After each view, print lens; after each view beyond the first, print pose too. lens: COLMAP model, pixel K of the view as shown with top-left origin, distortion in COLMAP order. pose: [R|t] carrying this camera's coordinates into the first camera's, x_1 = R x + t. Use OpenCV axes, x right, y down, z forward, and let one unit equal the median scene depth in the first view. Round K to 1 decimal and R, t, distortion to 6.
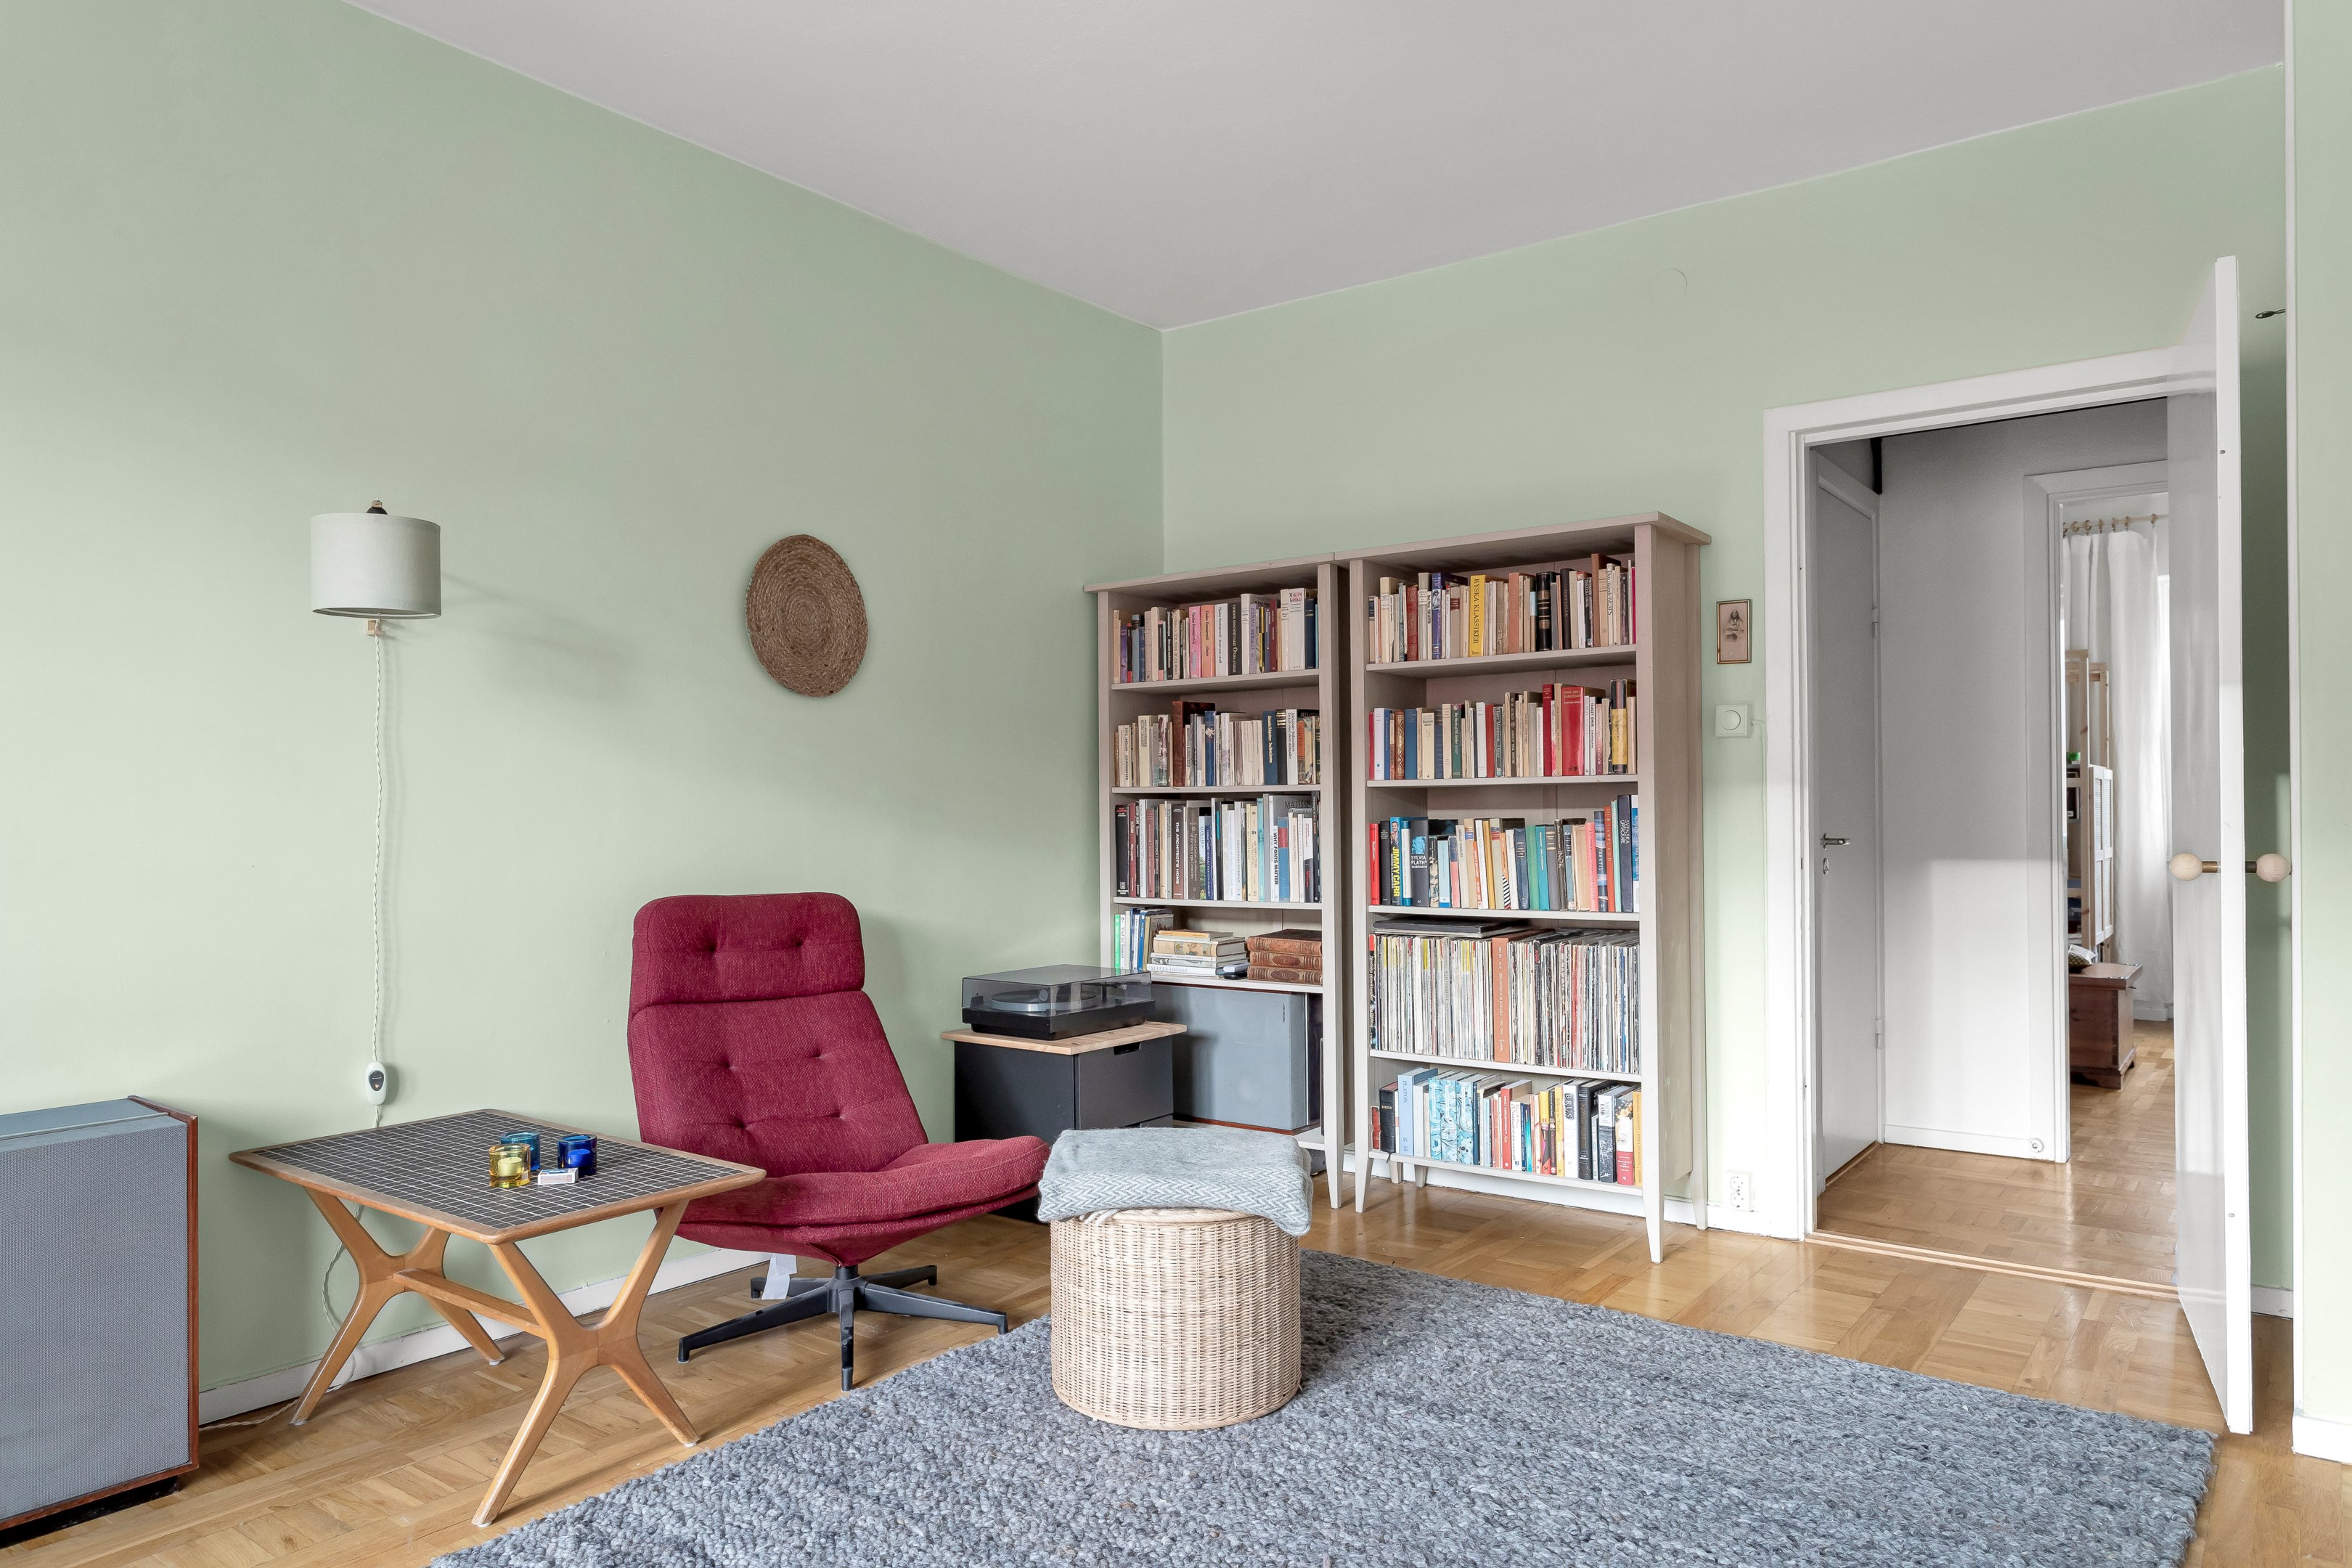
lens RADIAL K [[1509.1, 0, 1172.7], [0, 1509.1, 801.0], [0, 0, 1]] dist [-0.006461, 0.002243]
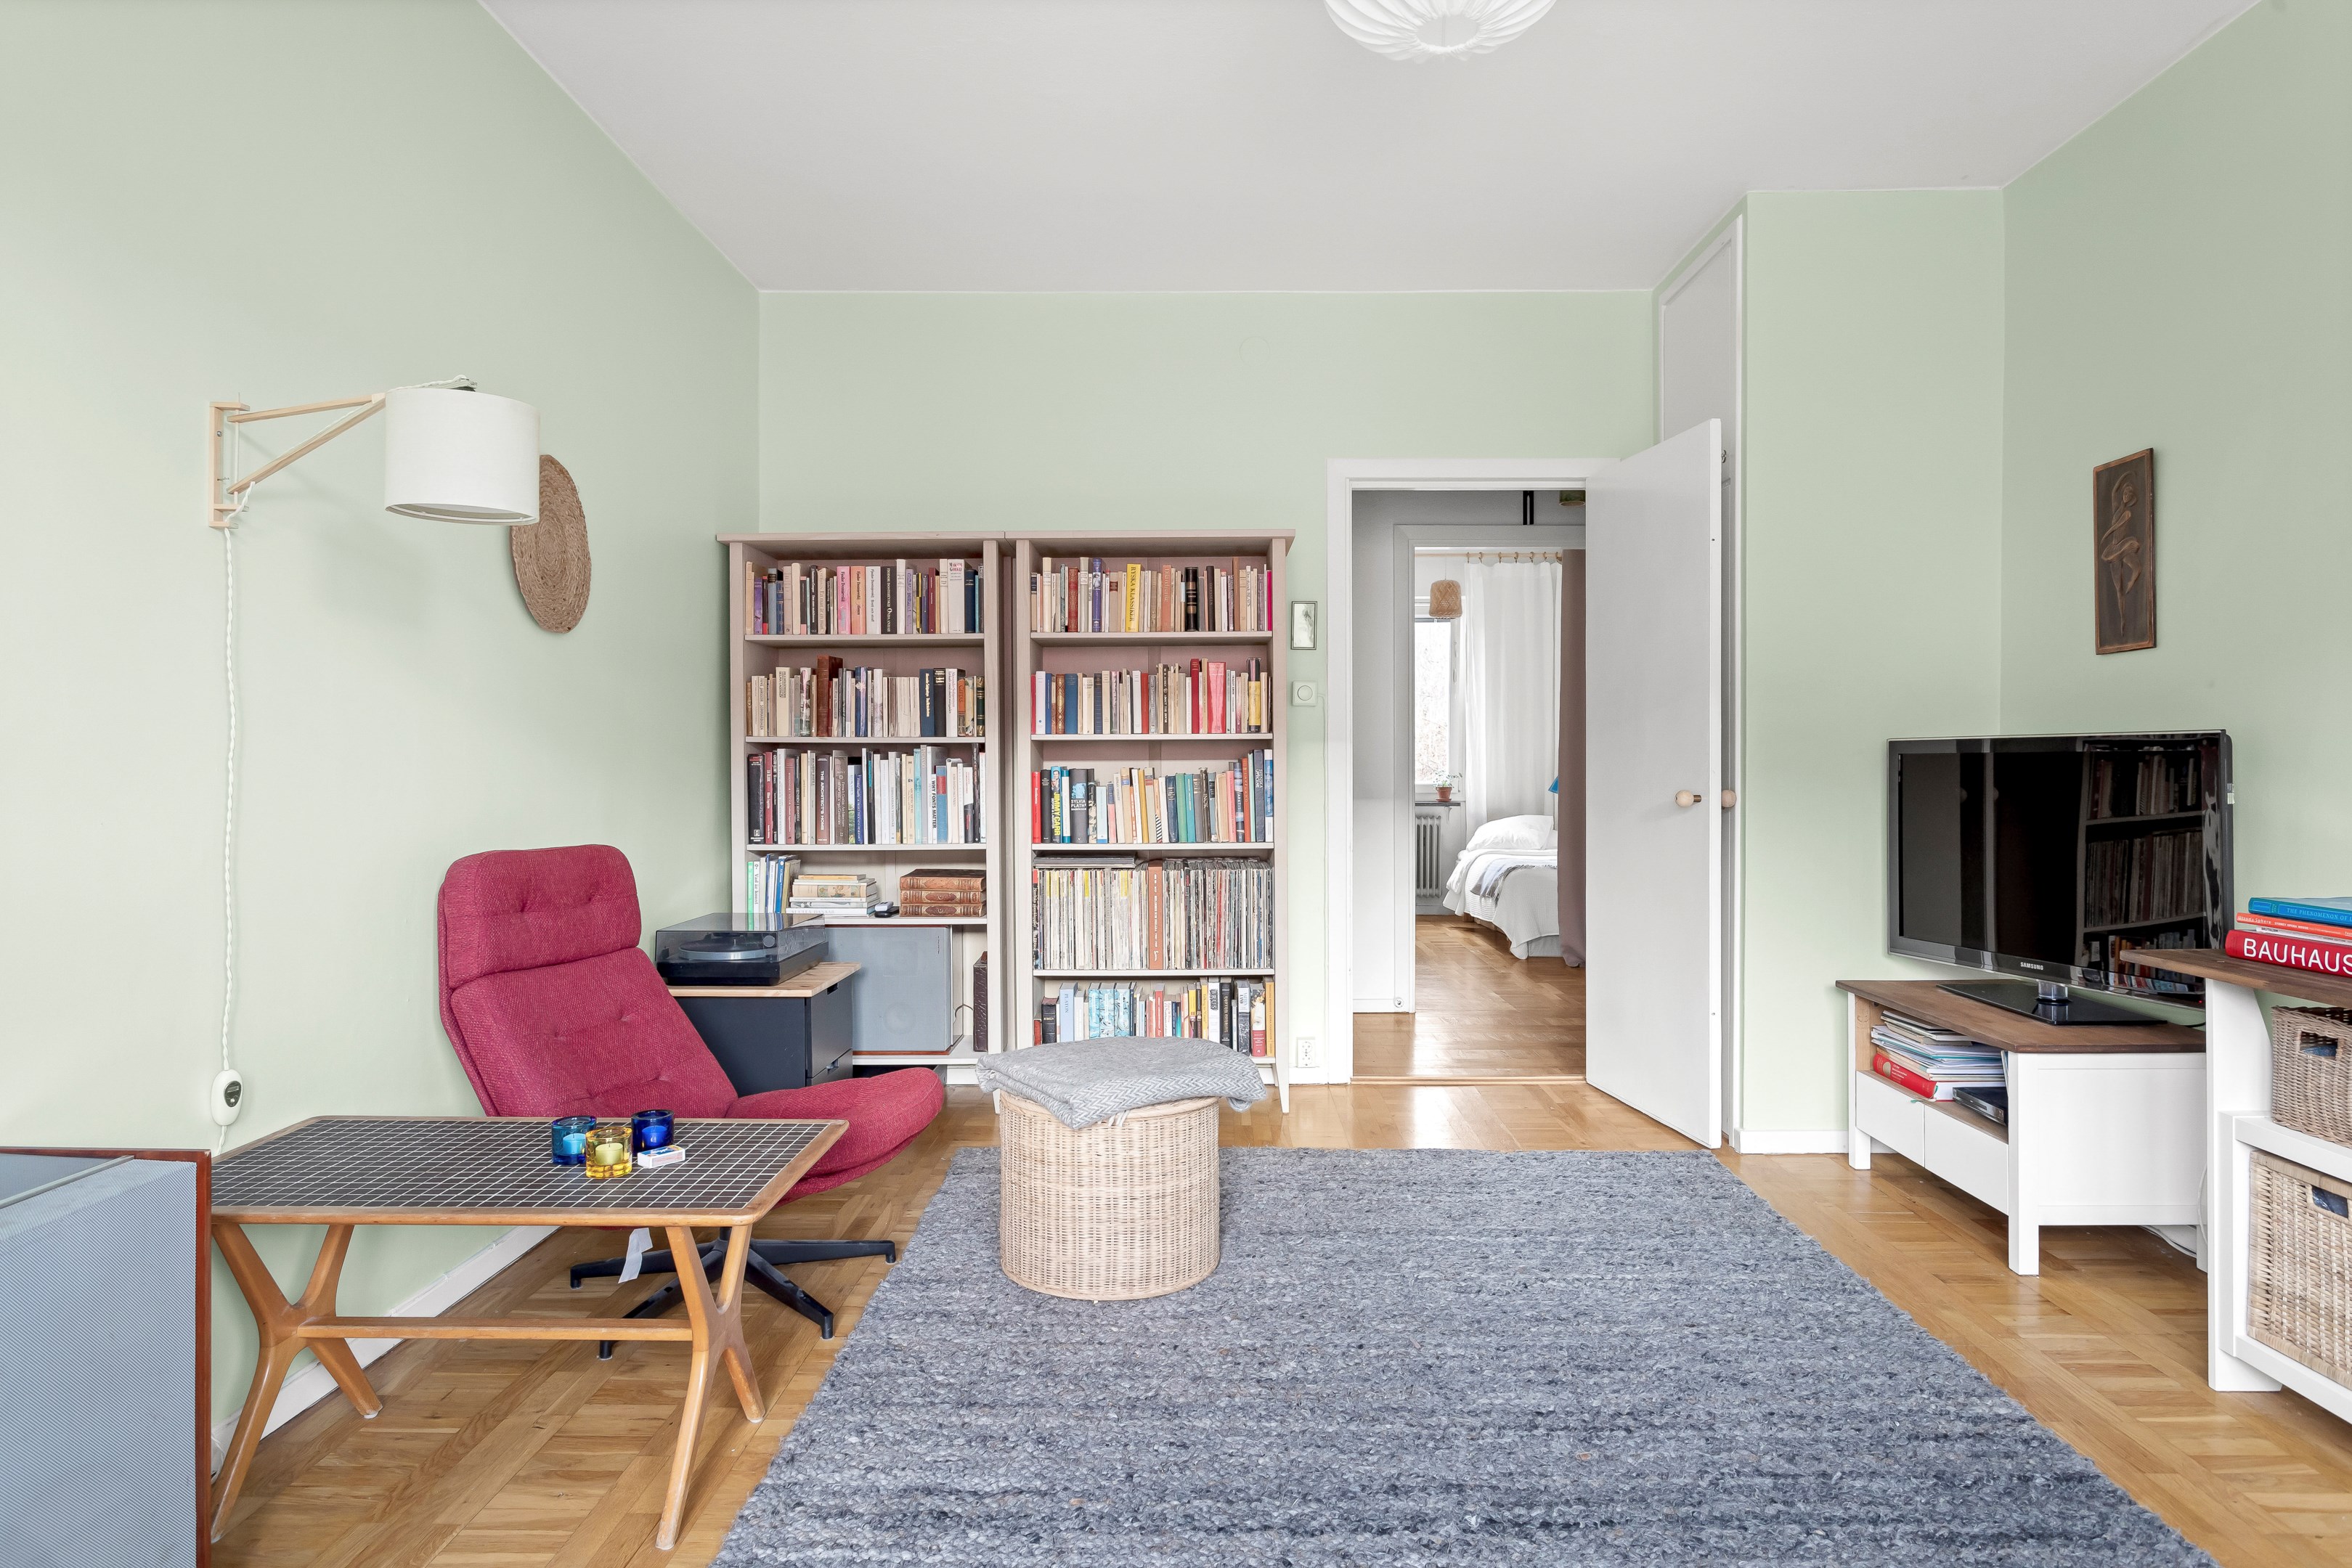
lens RADIAL K [[1379.2, 0, 1179.0], [0, 1379.2, 769.0], [0, 0, 1]] dist [-0.006637, 0.001014]
pose [[0.809628, 0.002625, 0.586937, -0.409097], [-0.007993, 0.999947, 0.006554, 0.005023], [-0.586888, -0.009998, 0.809606, 0.094465]]
